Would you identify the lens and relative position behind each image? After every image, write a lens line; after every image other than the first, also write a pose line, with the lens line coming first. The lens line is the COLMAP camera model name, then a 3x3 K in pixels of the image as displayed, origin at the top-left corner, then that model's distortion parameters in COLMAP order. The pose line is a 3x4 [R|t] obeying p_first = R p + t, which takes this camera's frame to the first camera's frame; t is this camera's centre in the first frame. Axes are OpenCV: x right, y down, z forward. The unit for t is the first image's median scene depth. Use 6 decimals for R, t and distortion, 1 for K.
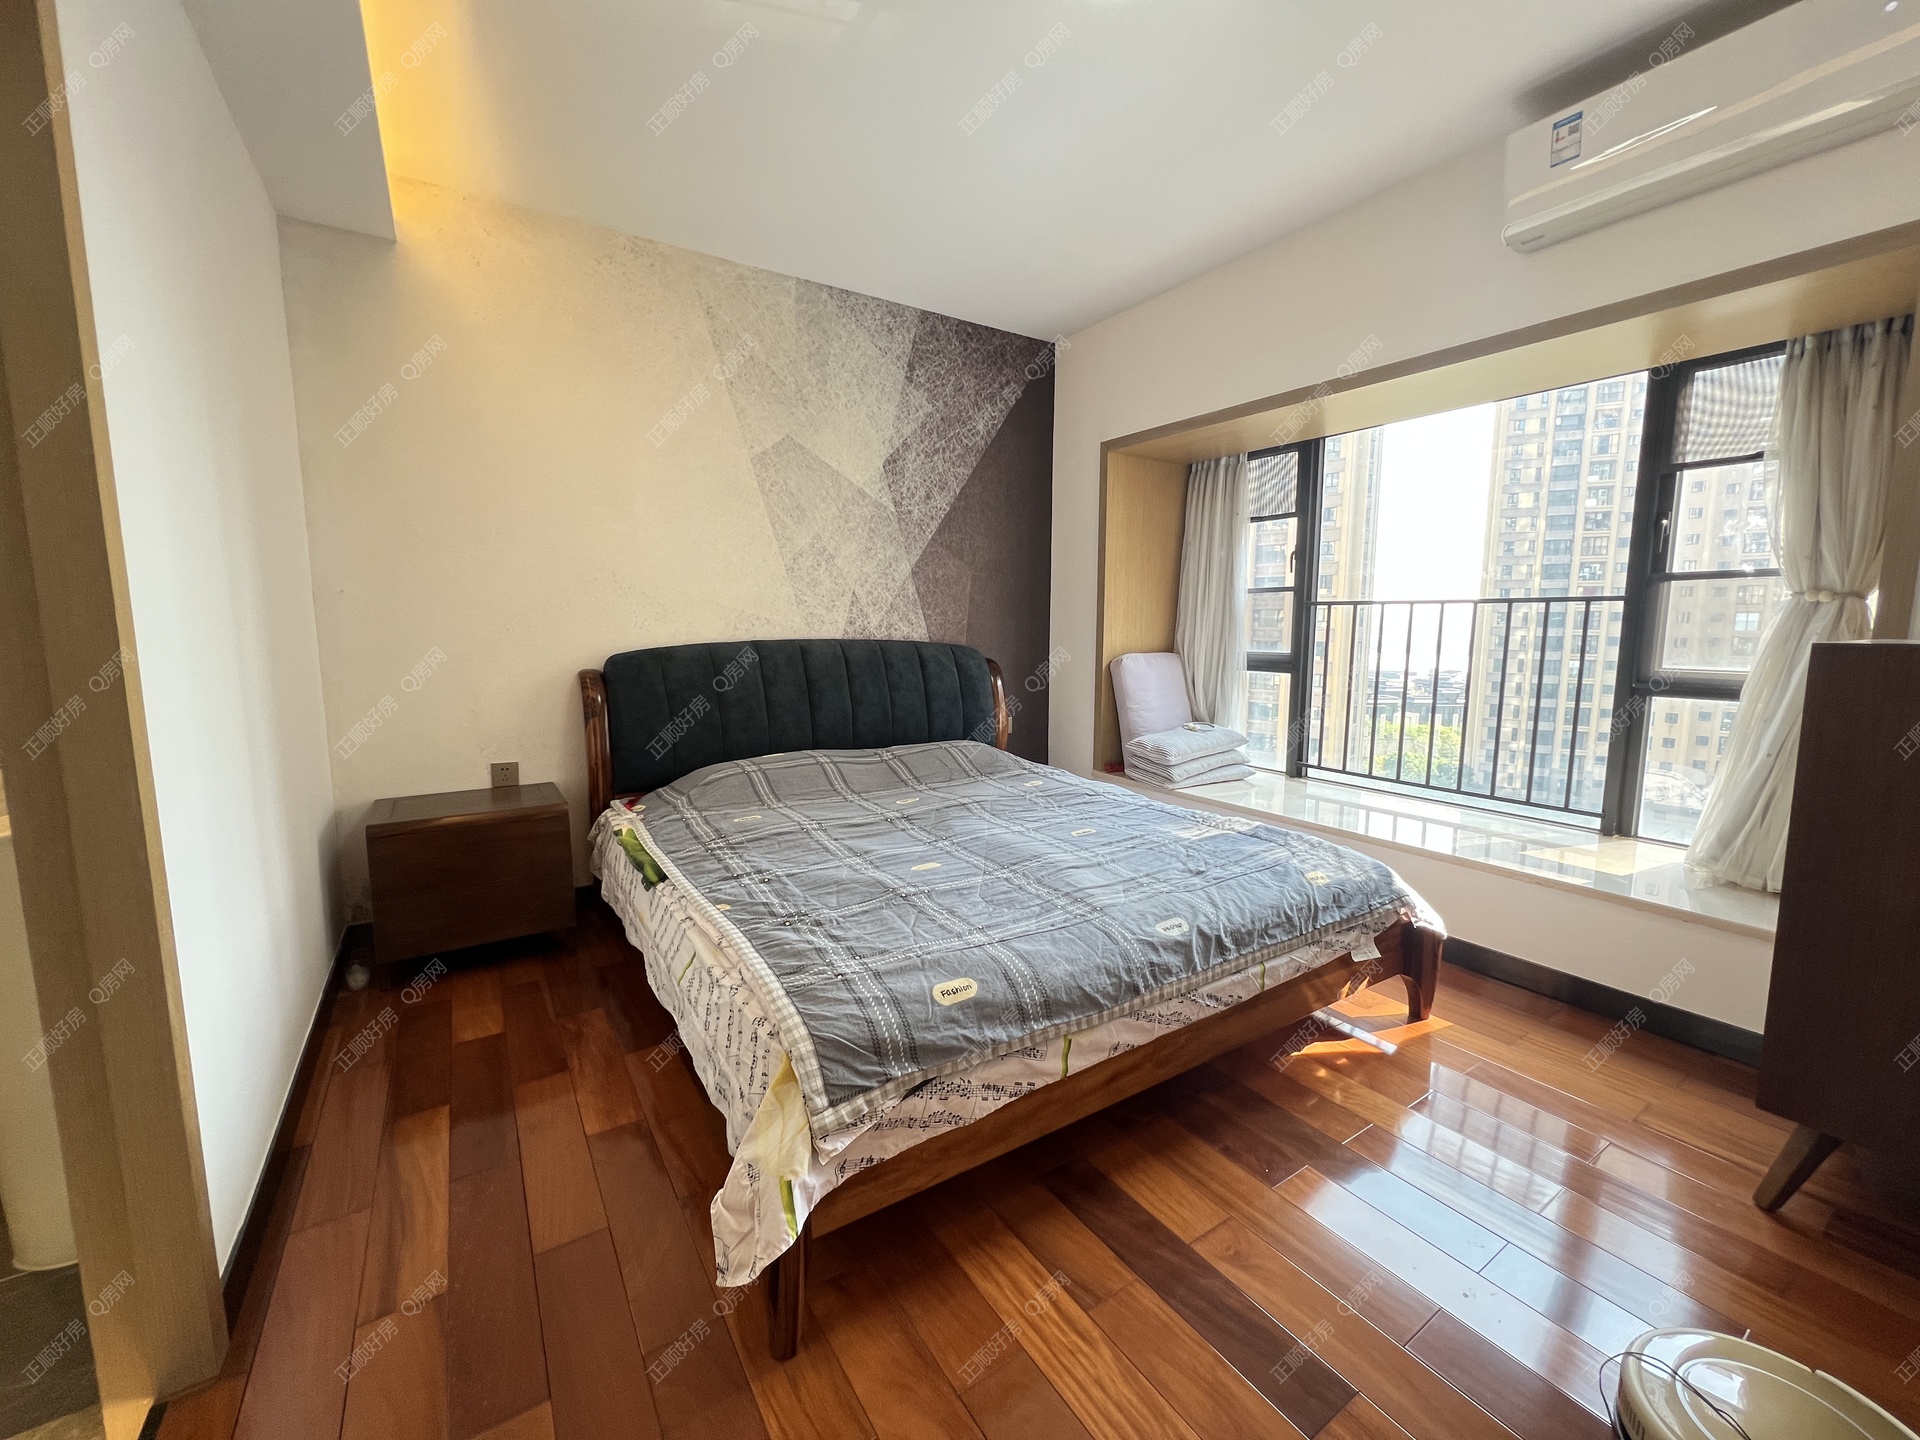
lens RADIAL K [[769.4, 0, 959.3], [0, 769.4, 708.5], [0, 0, 1]] dist [-0.000267, -0.000674]
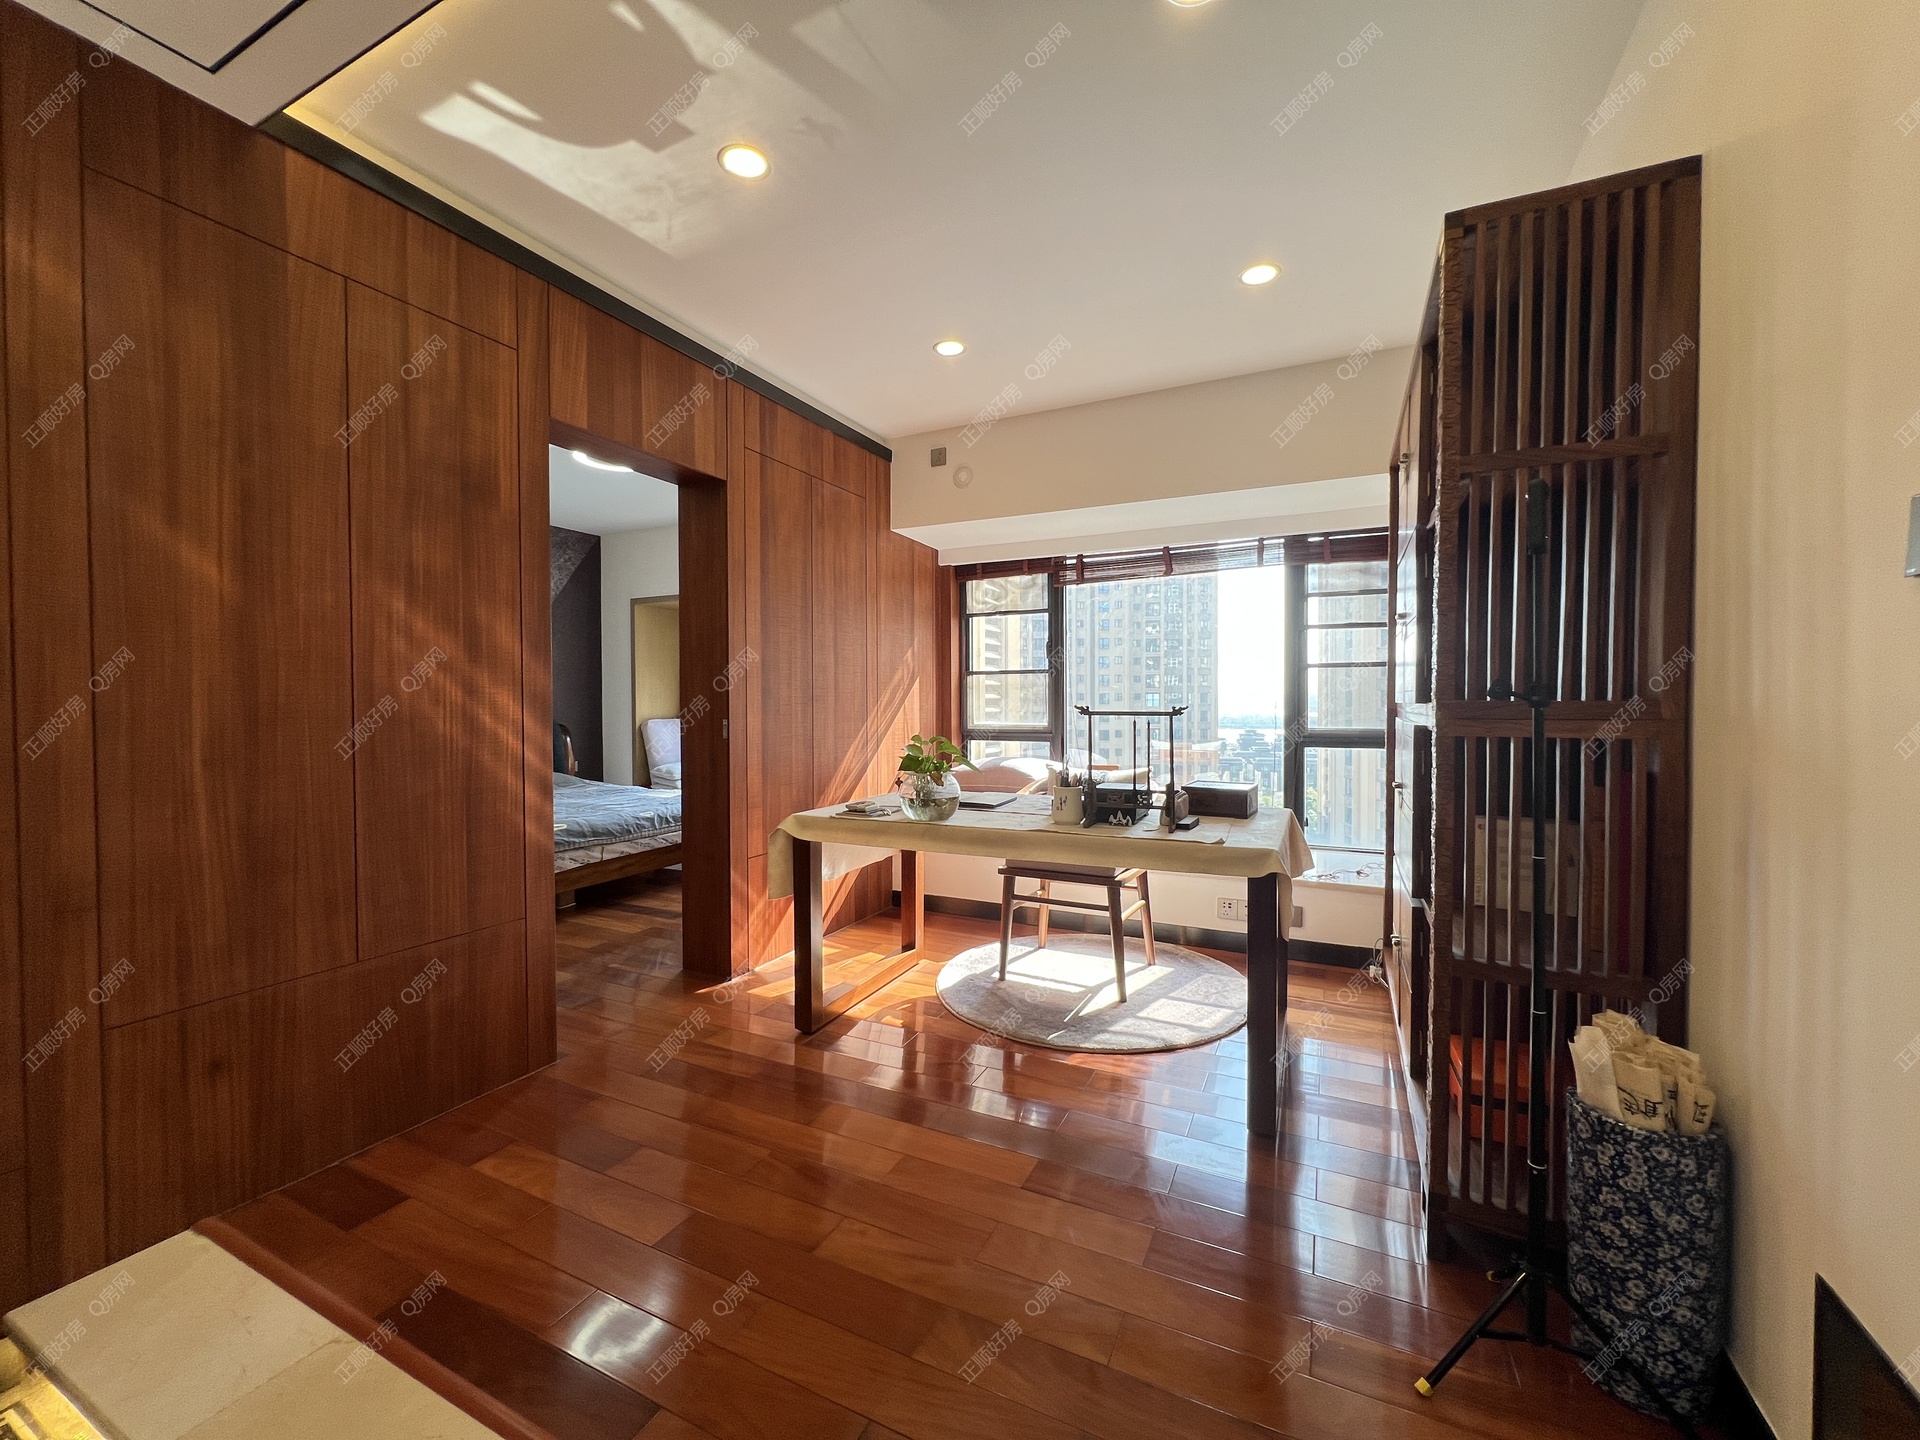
lens RADIAL K [[769.4, 0, 950.2], [0, 769.4, 709.5], [0, 0, 1]] dist [-0.000267, -0.000674]
pose [[0.867672, -0.018154, 0.496806, -0.125511], [0.070001, 0.993838, -0.085940, 0.228962], [-0.492184, 0.109344, 0.863596, -1.836209]]
